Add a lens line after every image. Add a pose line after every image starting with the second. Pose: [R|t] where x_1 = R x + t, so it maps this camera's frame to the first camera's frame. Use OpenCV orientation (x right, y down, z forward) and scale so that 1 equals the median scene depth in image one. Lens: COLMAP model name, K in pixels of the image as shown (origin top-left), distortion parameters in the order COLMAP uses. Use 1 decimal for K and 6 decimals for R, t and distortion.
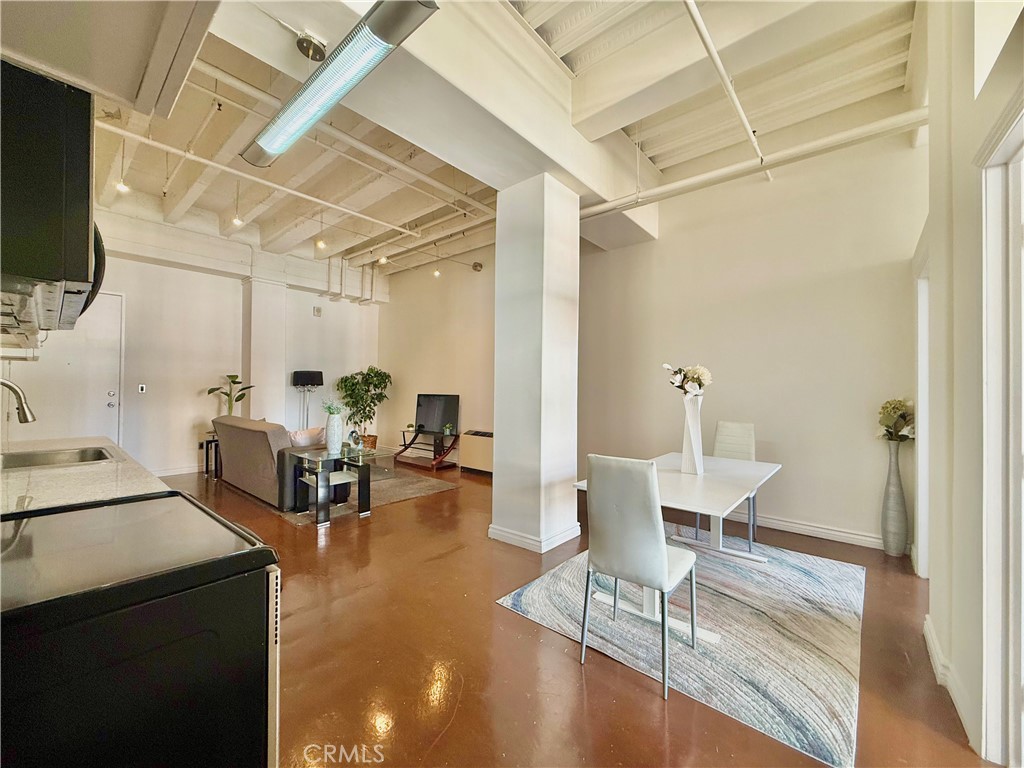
lens RADIAL K [[410.3, 0, 511.7], [0, 410.3, 384.6], [0, 0, 1]] dist [0.000337, 0.000156]
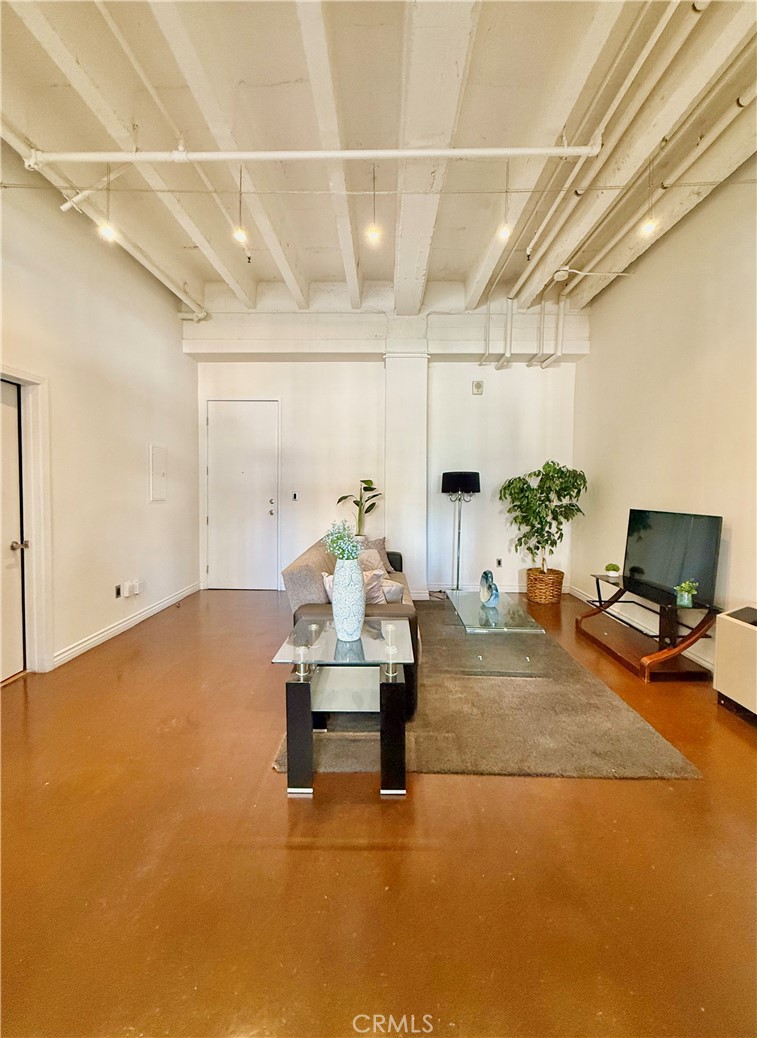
lens RADIAL K [[422.0, 0, 380.7], [0, 422.0, 502.3], [0, 0, 1]] dist [0.001461, 0.000080]
pose [[0.637153, 0.022027, -0.770423, -0.014304], [0.005117, 0.999449, 0.032806, -0.005174], [0.770721, -0.024845, 0.636689, 0.399743]]
